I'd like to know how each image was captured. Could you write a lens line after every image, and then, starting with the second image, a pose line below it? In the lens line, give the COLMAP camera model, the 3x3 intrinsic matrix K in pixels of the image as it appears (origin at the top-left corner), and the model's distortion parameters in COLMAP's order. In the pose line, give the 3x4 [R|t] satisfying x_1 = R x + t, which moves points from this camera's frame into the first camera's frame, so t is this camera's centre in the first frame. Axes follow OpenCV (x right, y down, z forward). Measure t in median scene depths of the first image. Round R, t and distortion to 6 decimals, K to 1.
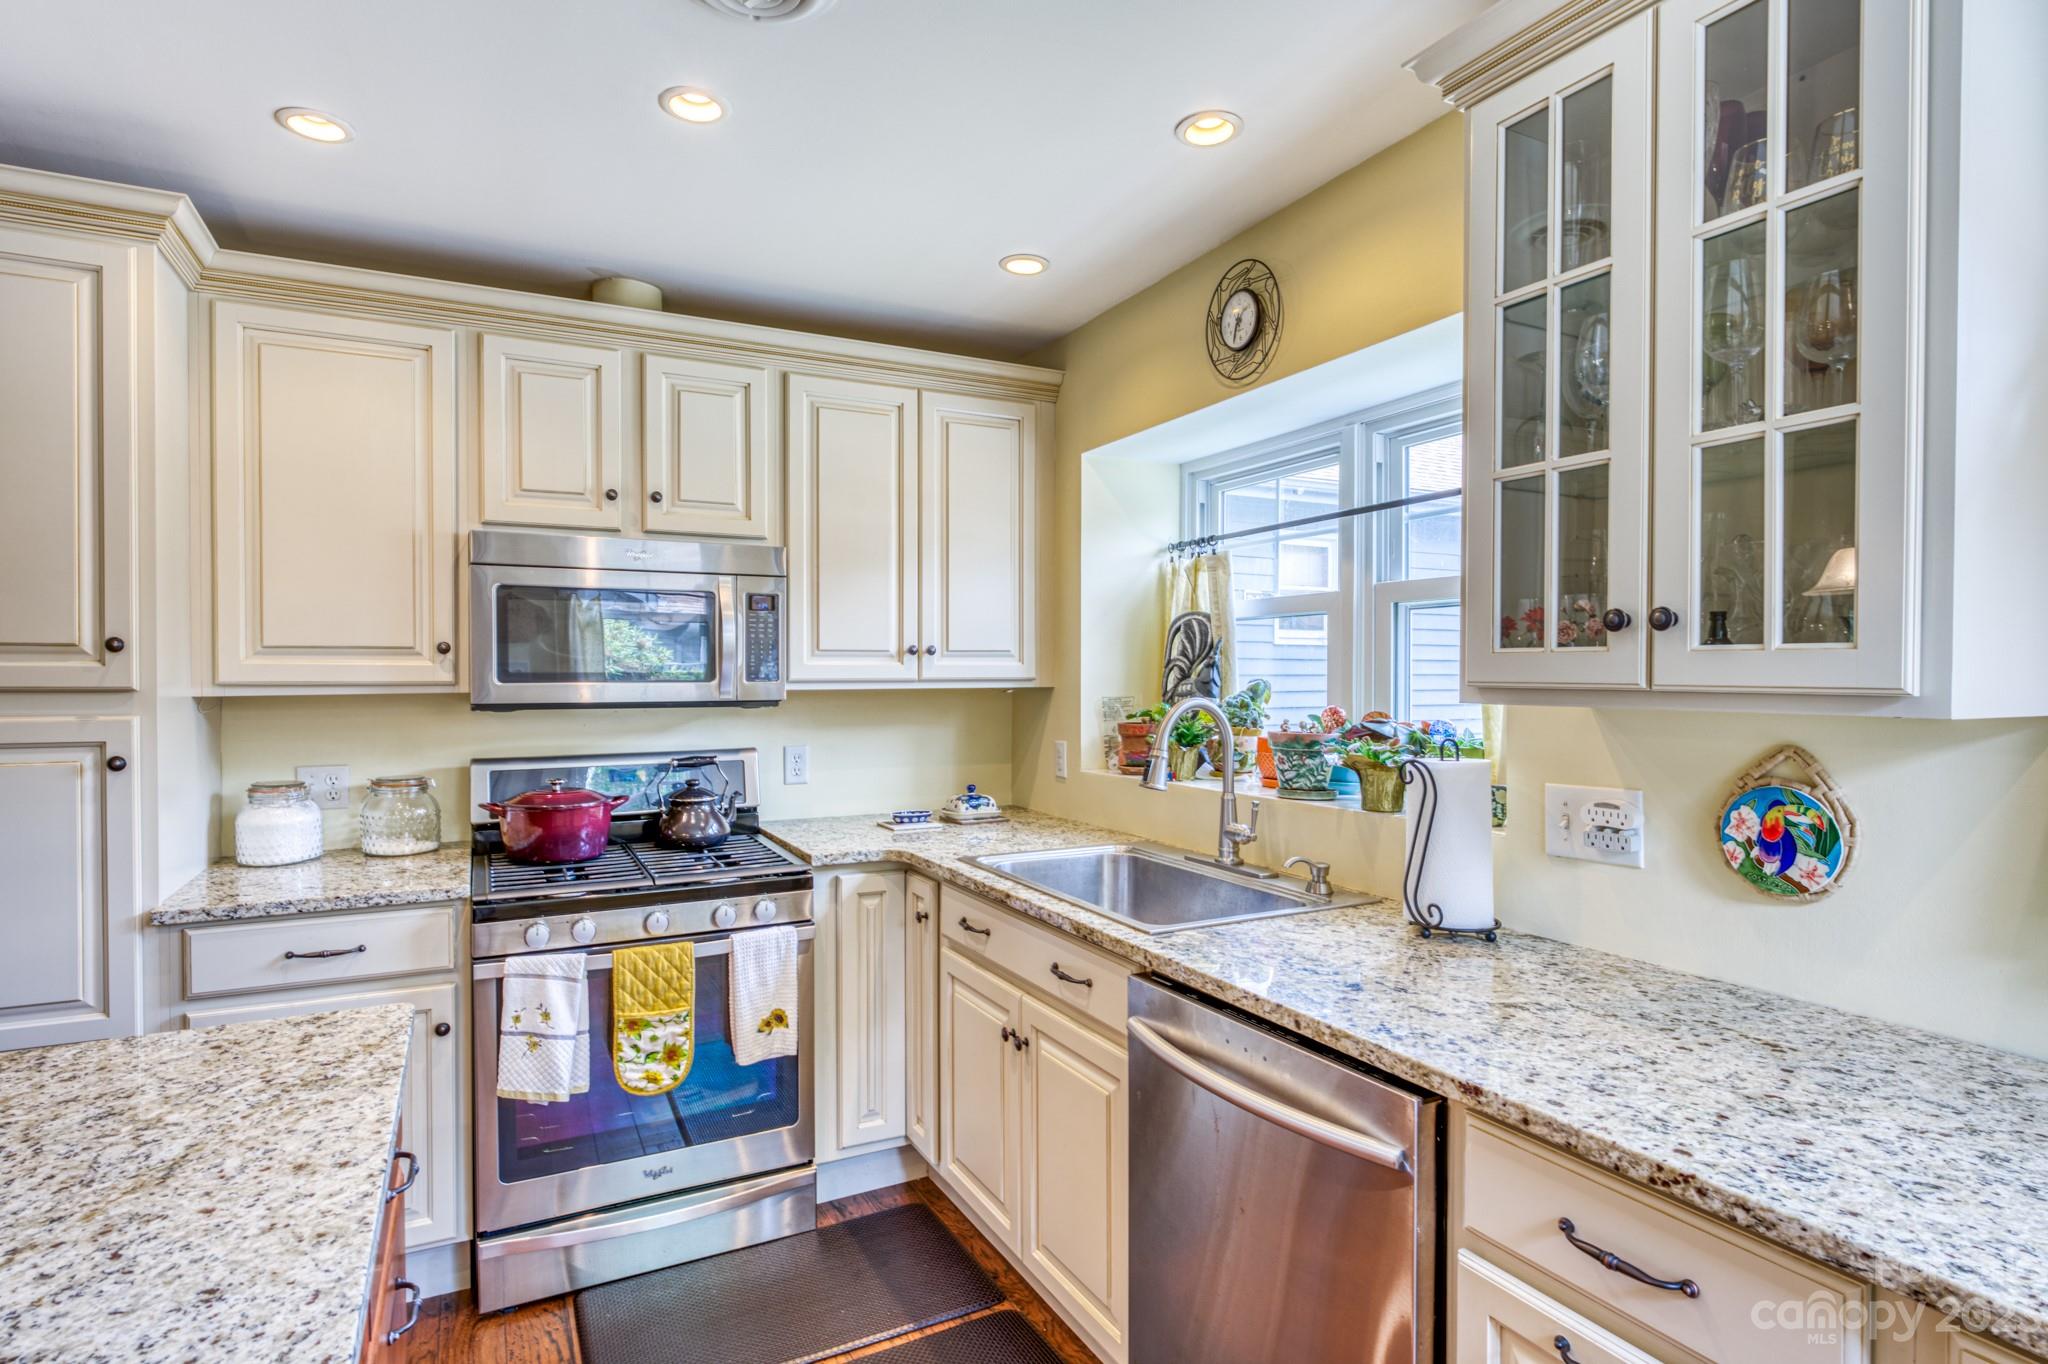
lens RADIAL K [[1060.2, 0, 1025.9], [0, 1060.2, 686.9], [0, 0, 1]] dist [-0.006945, 0.001041]
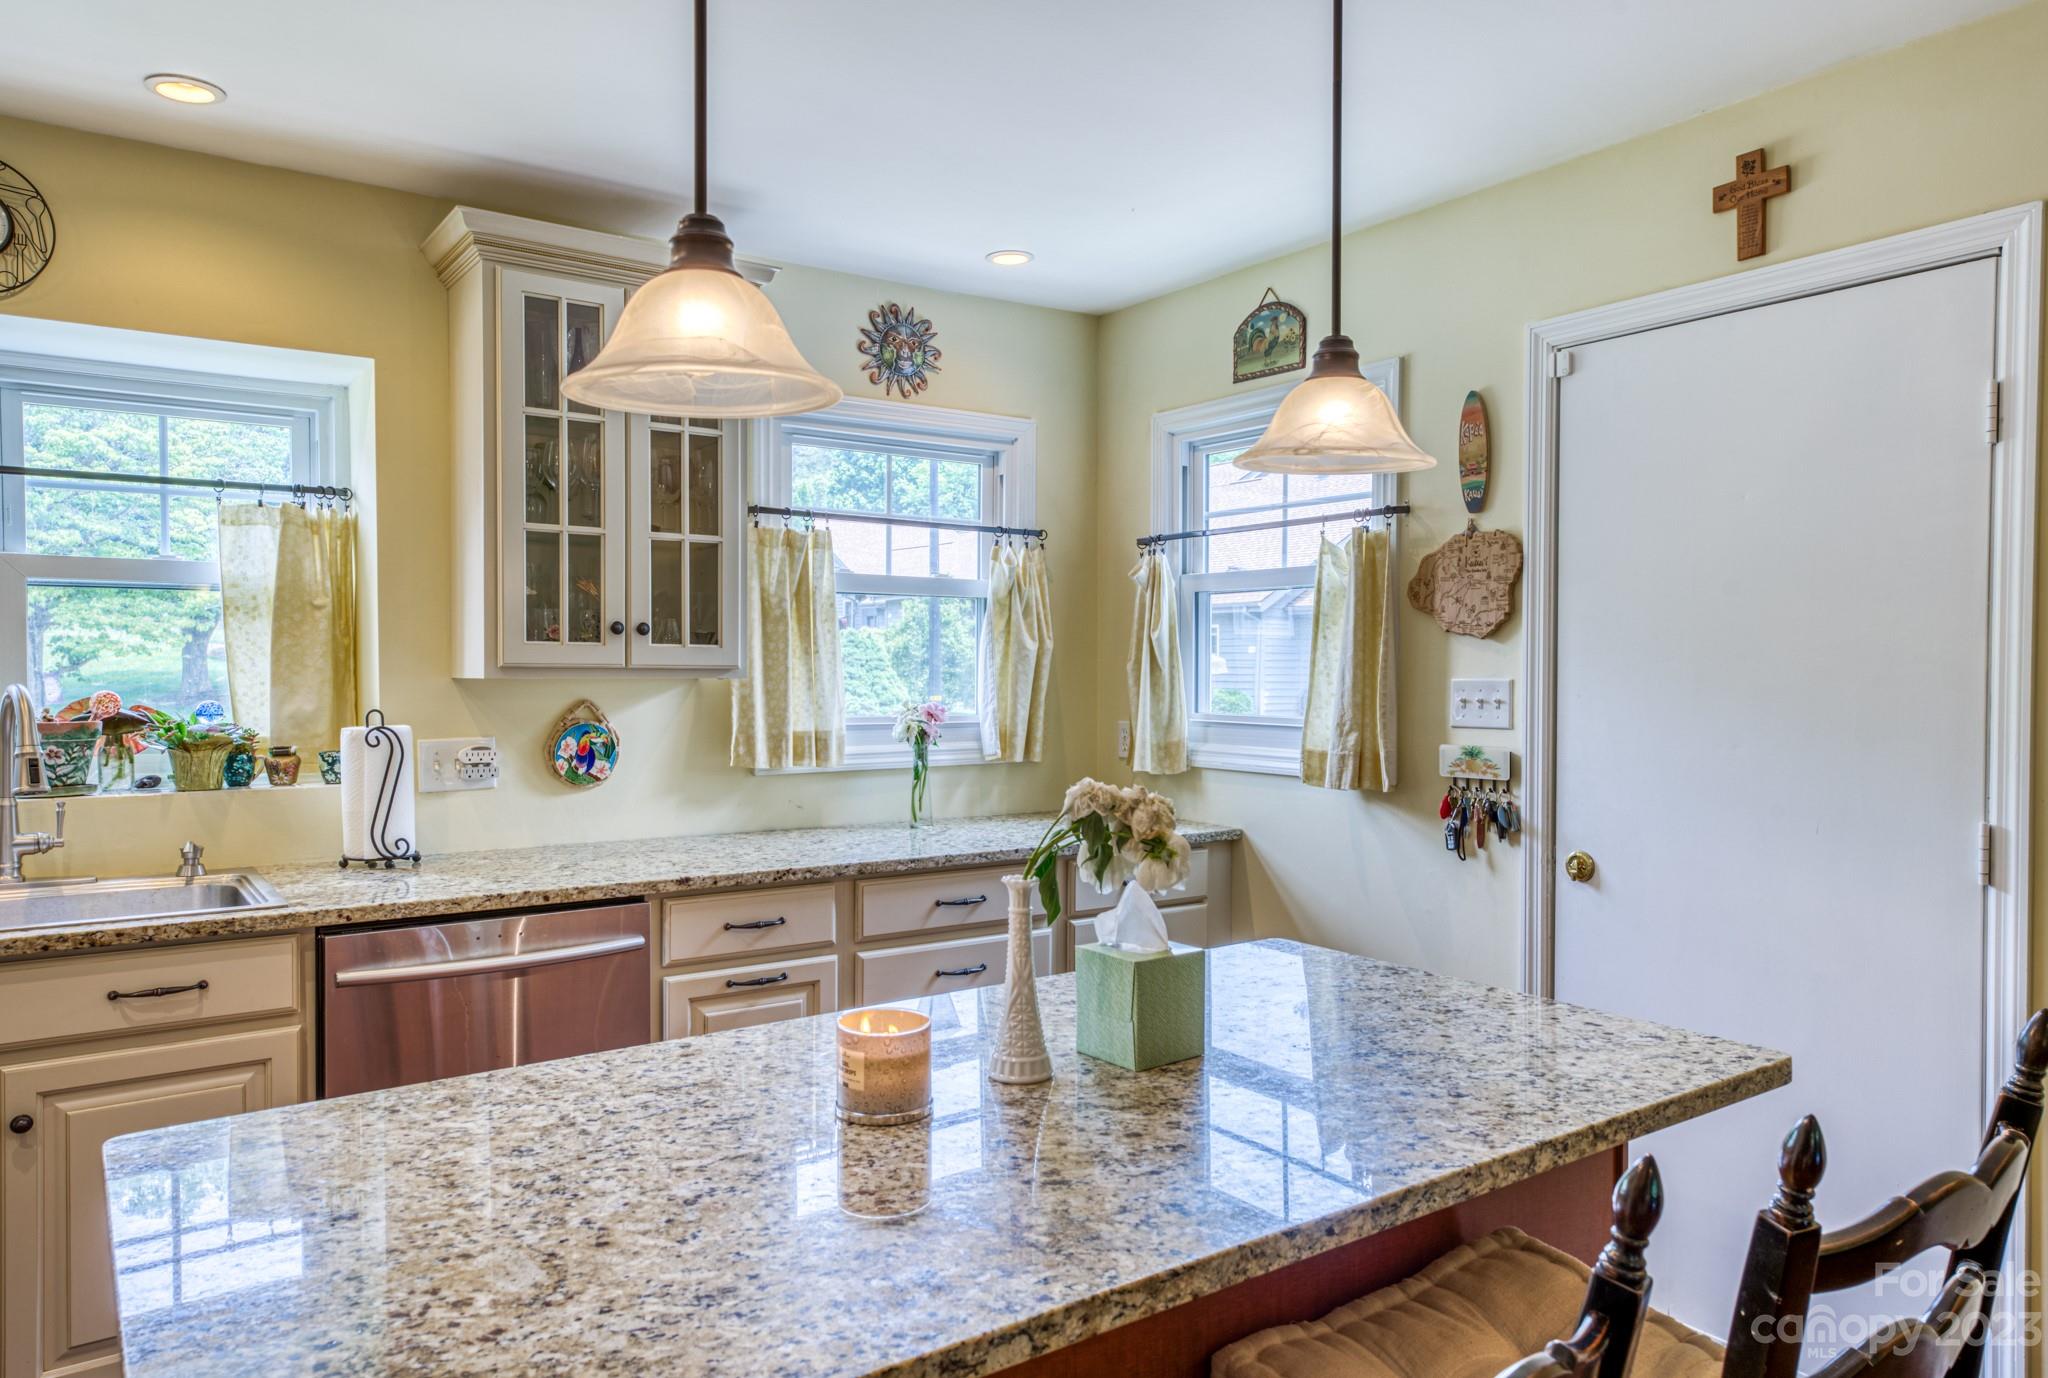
lens RADIAL K [[1362.6, 0, 1021.5], [0, 1362.6, 695.8], [0, 0, 1]] dist [0.019233, 0.004080]
pose [[-0.136521, -0.019034, 0.990454, -1.057140], [0.010747, 0.999728, 0.020693, 0.006023], [-0.990579, 0.013470, -0.136280, 0.381747]]
